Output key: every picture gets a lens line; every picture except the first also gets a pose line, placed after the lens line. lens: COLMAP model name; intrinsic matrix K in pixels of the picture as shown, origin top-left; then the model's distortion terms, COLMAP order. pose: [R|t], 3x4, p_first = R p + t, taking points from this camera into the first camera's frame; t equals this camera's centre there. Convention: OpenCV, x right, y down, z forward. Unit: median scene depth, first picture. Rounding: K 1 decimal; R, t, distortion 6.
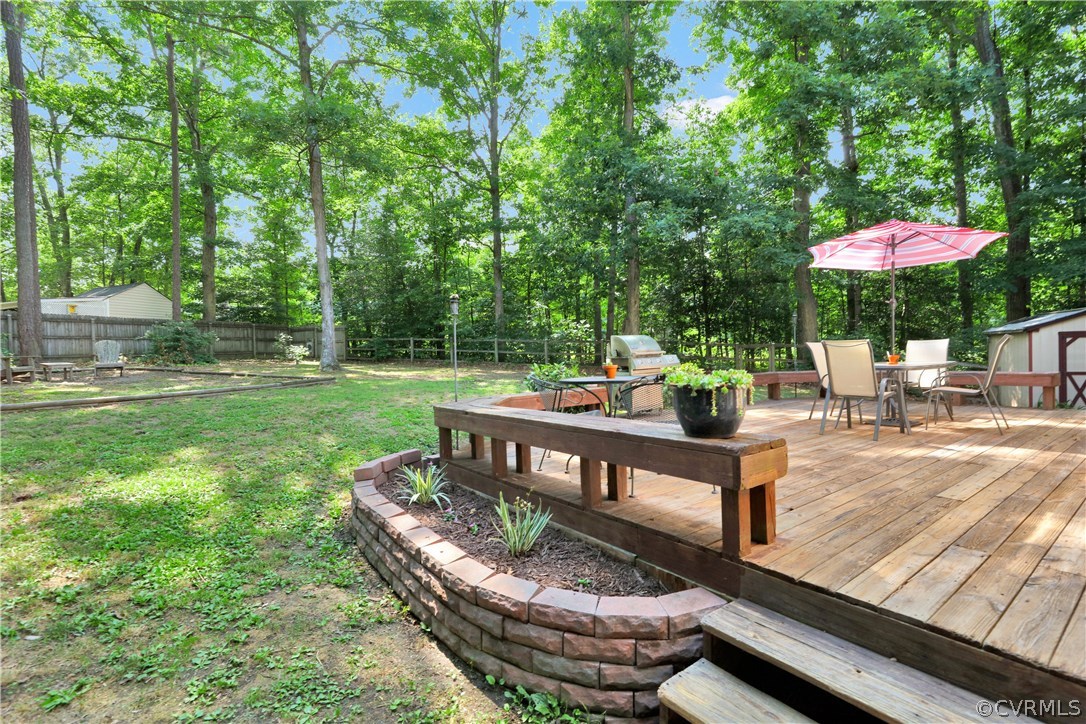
lens RADIAL K [[494.9, 0, 547.4], [0, 494.9, 355.1], [0, 0, 1]] dist [-0.017030, 0.001239]
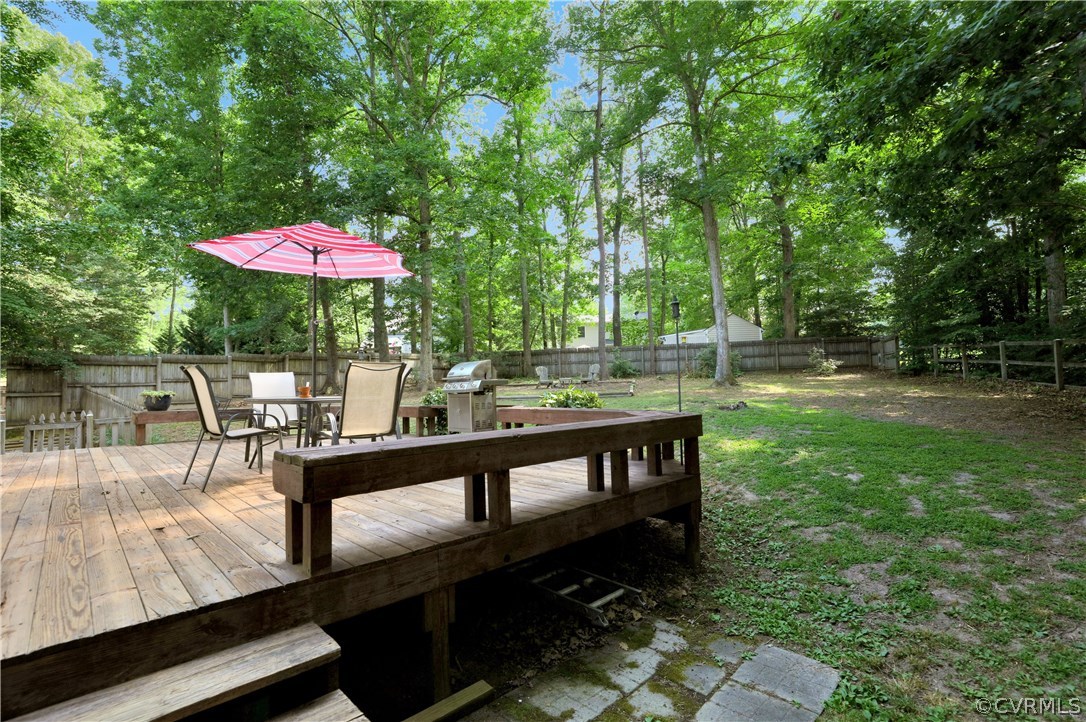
lens RADIAL K [[504.5, 0, 549.2], [0, 504.5, 355.4], [0, 0, 1]] dist [-0.020882, -0.000163]
pose [[0.139172, -0.032043, -0.989750, 0.461760], [0.014966, 0.999430, -0.030252, -0.006566], [0.990155, -0.010602, 0.139572, 0.368034]]
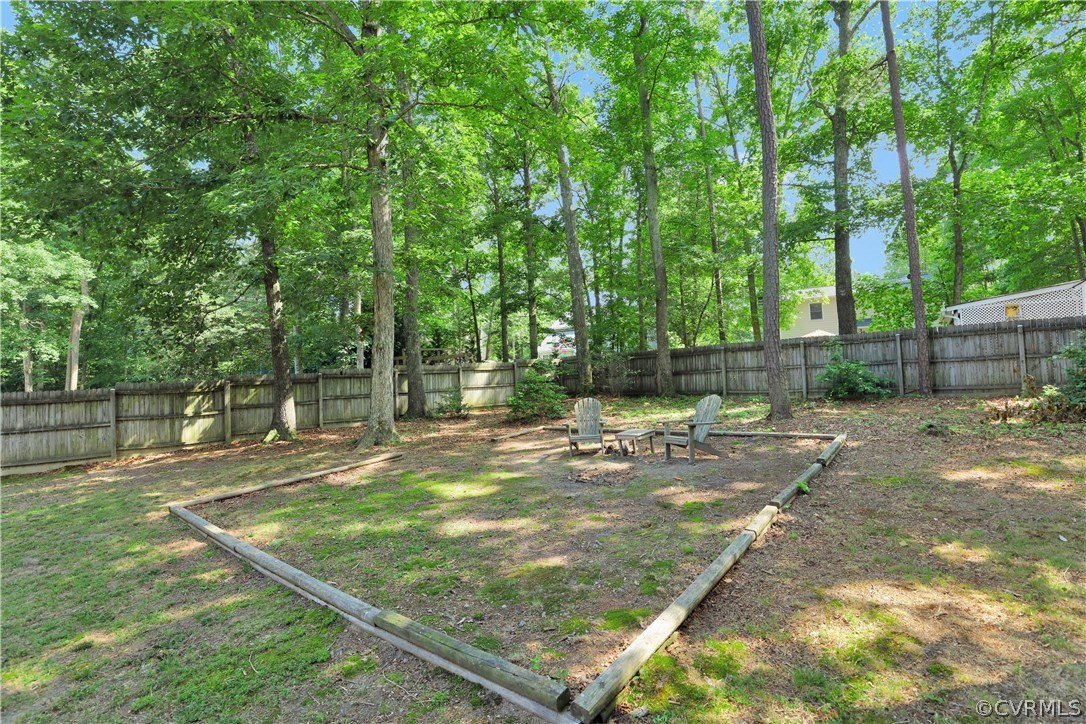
lens RADIAL K [[498.8, 0, 543.0], [0, 498.8, 362.0], [0, 0, 1]] dist [-0.019592, 0.000908]
pose [[-0.347534, 0.002029, -0.937665, -0.131659], [0.042094, 0.999023, -0.013440, -0.043108], [0.936722, -0.044141, -0.347280, 0.612351]]
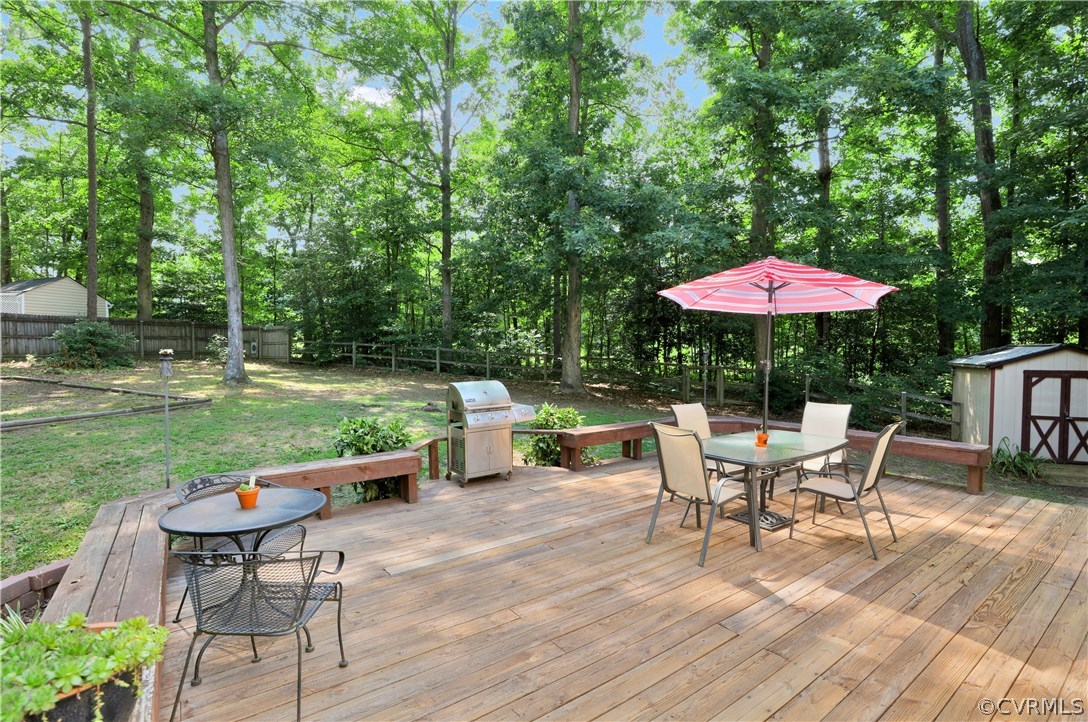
lens RADIAL K [[499.8, 0, 544.0], [0, 499.8, 361.0], [0, 0, 1]] dist [-0.019592, 0.000908]
pose [[0.999622, 0.027458, 0.001686, 0.100385], [-0.027486, 0.999425, 0.019848, -0.033936], [-0.001140, -0.019887, 0.999802, 0.061028]]
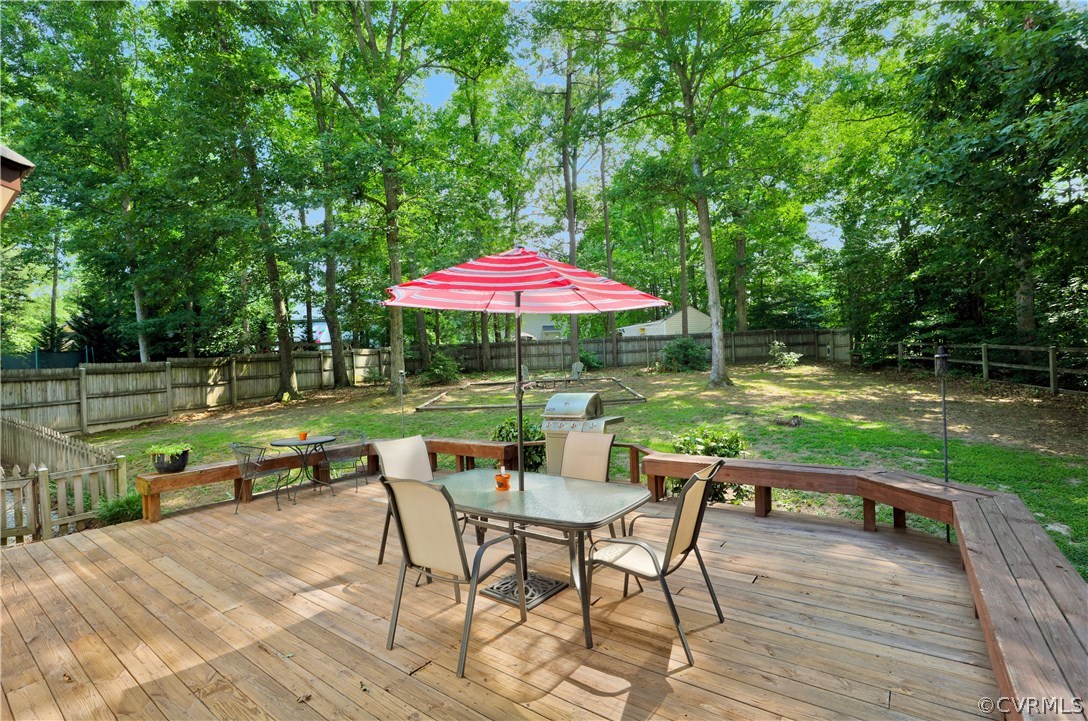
lens RADIAL K [[499.8, 0, 544.0], [0, 499.8, 360.5], [0, 0, 1]] dist [-0.019592, 0.000908]
pose [[0.296177, 0.012404, -0.955053, 0.378627], [0.026756, 0.999416, 0.021278, -0.043857], [0.954758, -0.031856, 0.295672, 0.249597]]
